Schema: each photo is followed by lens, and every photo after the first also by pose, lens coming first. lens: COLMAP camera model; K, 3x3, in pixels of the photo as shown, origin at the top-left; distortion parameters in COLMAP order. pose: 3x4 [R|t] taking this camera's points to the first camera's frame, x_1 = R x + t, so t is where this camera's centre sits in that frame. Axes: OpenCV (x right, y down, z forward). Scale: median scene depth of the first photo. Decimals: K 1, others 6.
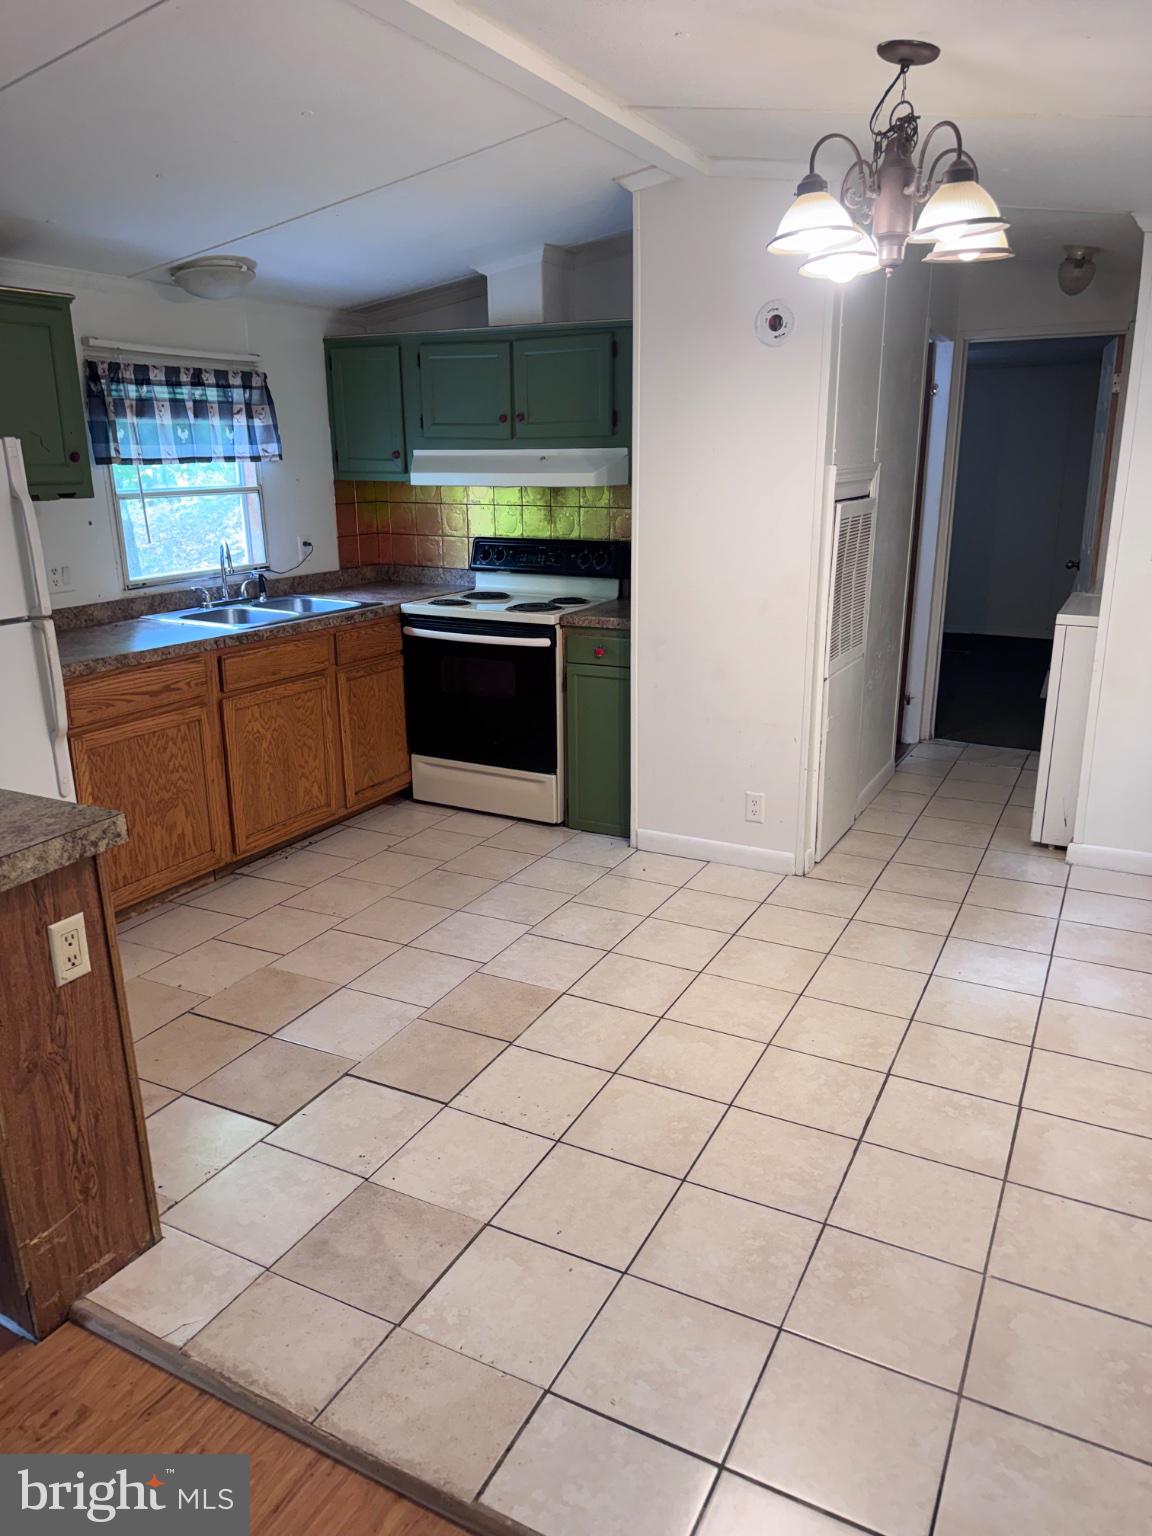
lens RADIAL K [[1089.5, 0, 582.1], [0, 1089.5, 782.4], [0, 0, 1]] dist [0.070634, -0.089514]
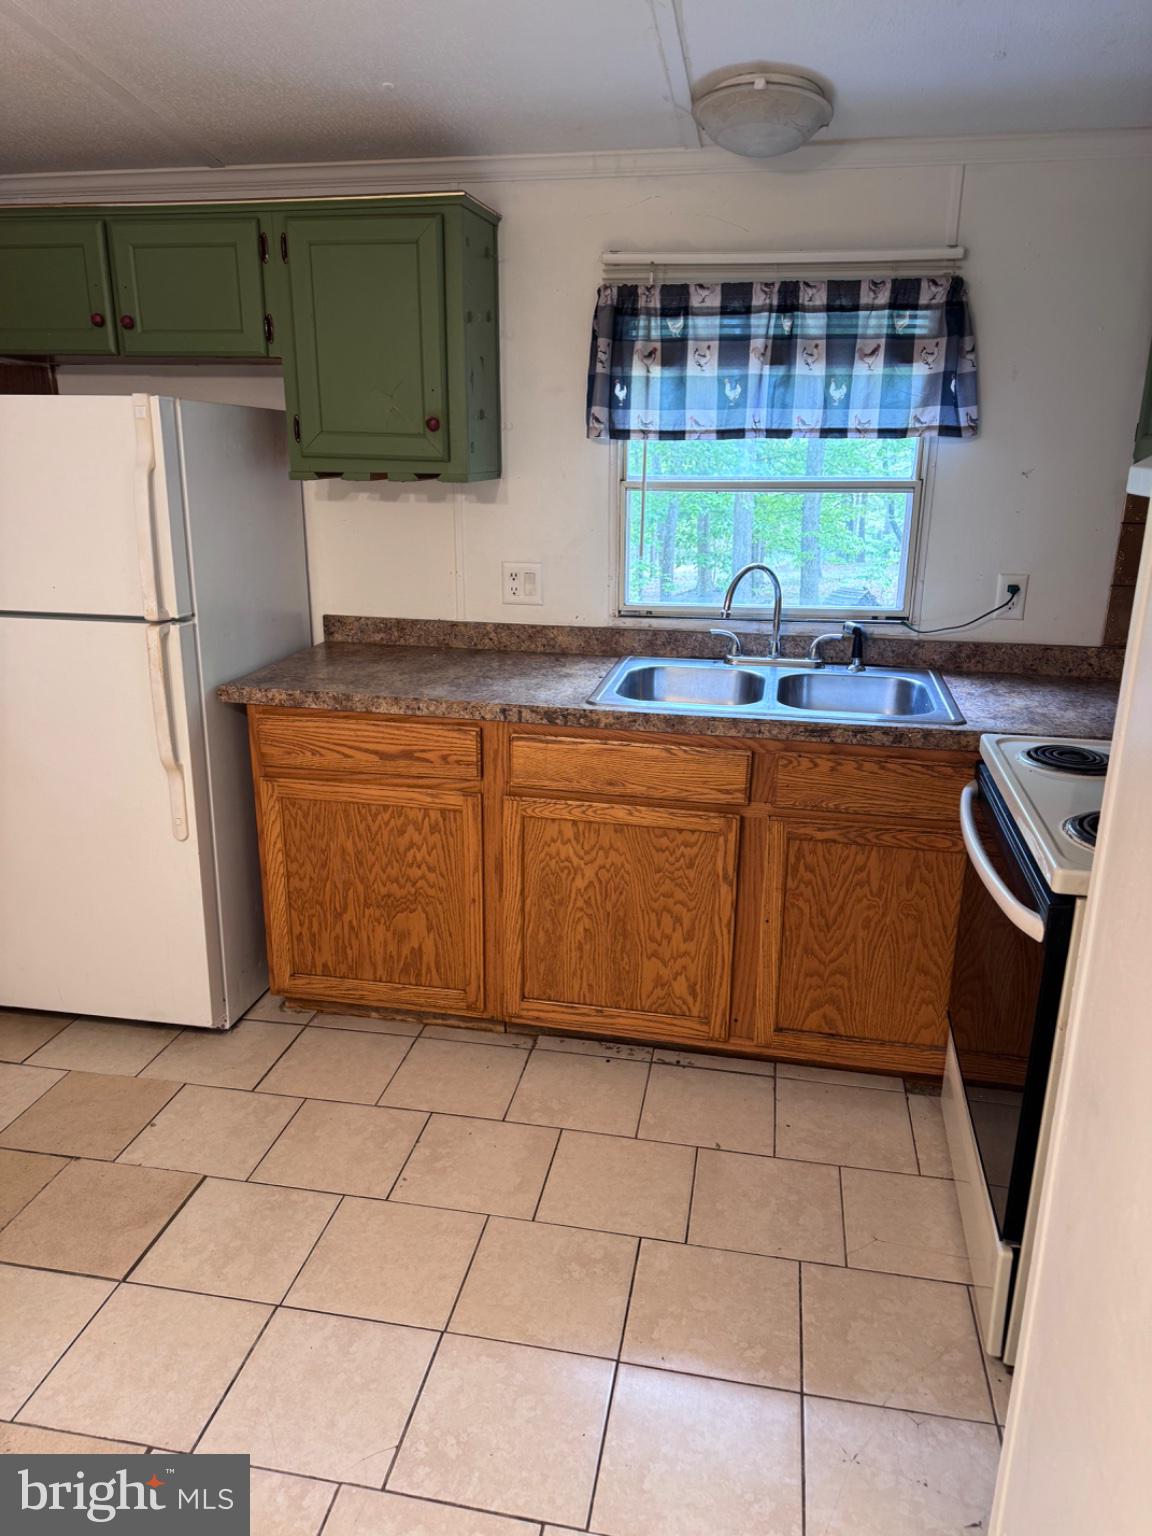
lens RADIAL K [[1089.5, 0, 572.7], [0, 1089.5, 781.6], [0, 0, 1]] dist [0.070634, -0.089514]
pose [[0.281625, 0.305233, -0.909681, 0.286014], [-0.286417, 0.931574, 0.223908, -0.246715], [0.915780, 0.197490, 0.349779, 0.819537]]
